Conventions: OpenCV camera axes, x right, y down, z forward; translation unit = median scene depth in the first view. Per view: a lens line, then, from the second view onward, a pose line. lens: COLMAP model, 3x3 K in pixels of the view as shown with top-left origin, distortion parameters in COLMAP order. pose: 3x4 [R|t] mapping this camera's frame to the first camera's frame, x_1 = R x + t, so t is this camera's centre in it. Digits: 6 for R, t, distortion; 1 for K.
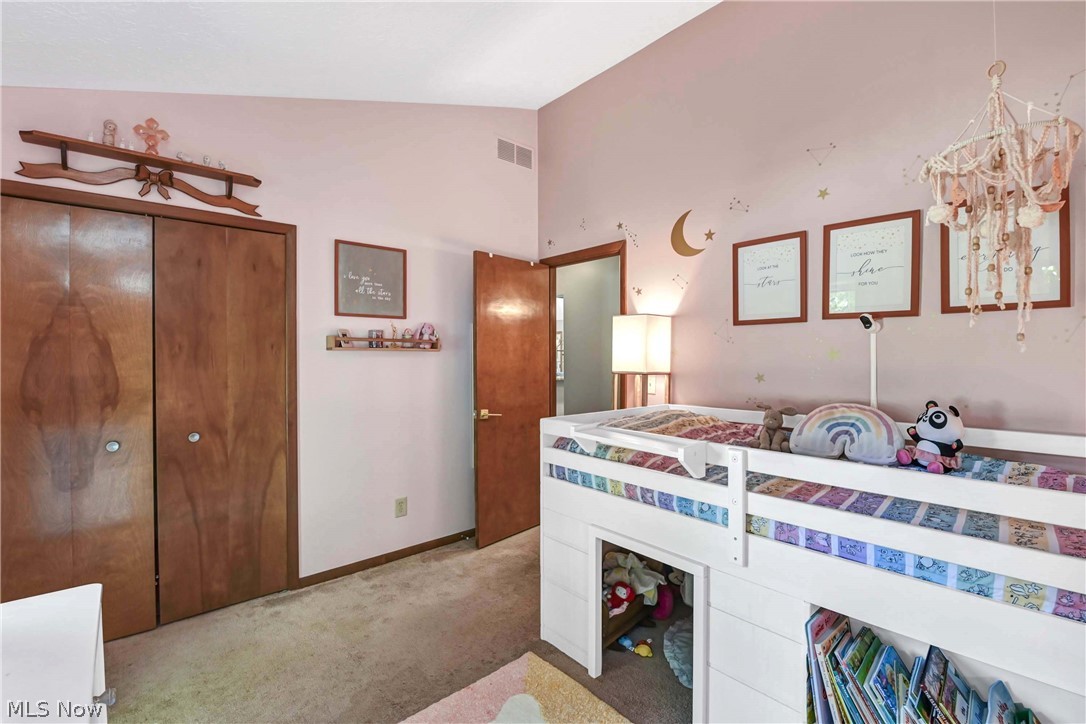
lens RADIAL K [[484.1, 0, 542.9], [0, 484.1, 358.9], [0, 0, 1]] dist [-0.012327, -0.005789]
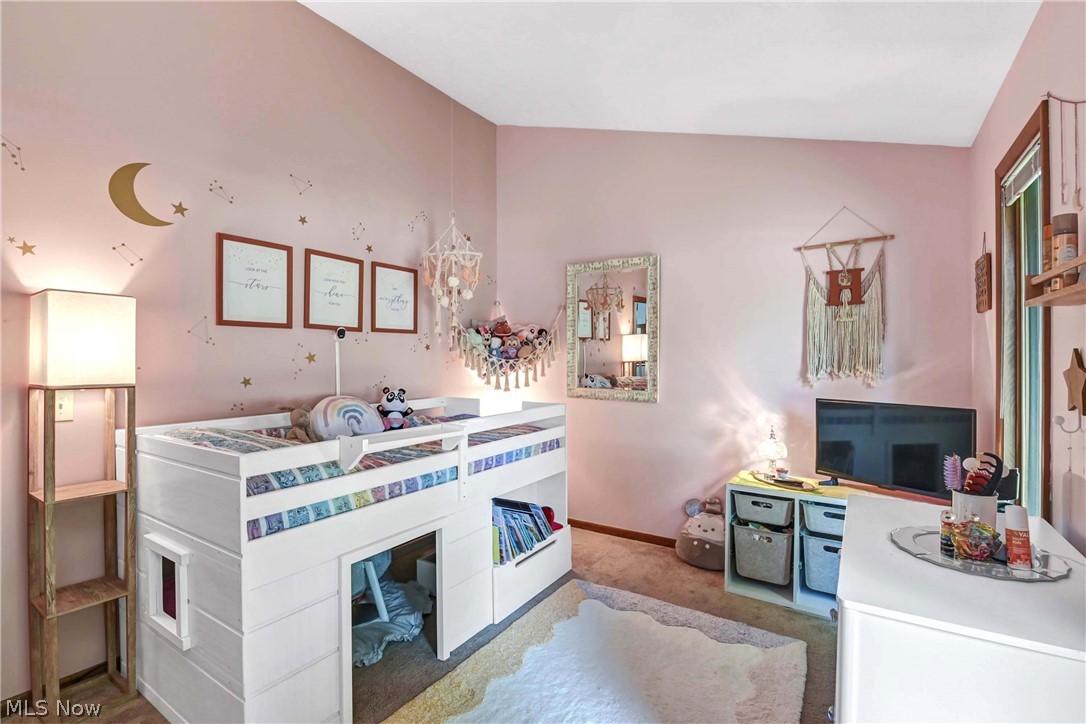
lens RADIAL K [[507.8, 0, 540.5], [0, 507.8, 359.3], [0, 0, 1]] dist [-0.009281, -0.004007]
pose [[-0.295165, -0.001620, 0.955445, -0.794357], [0.006388, 0.999973, 0.003669, -0.006831], [-0.955425, 0.007186, -0.295147, 0.849832]]
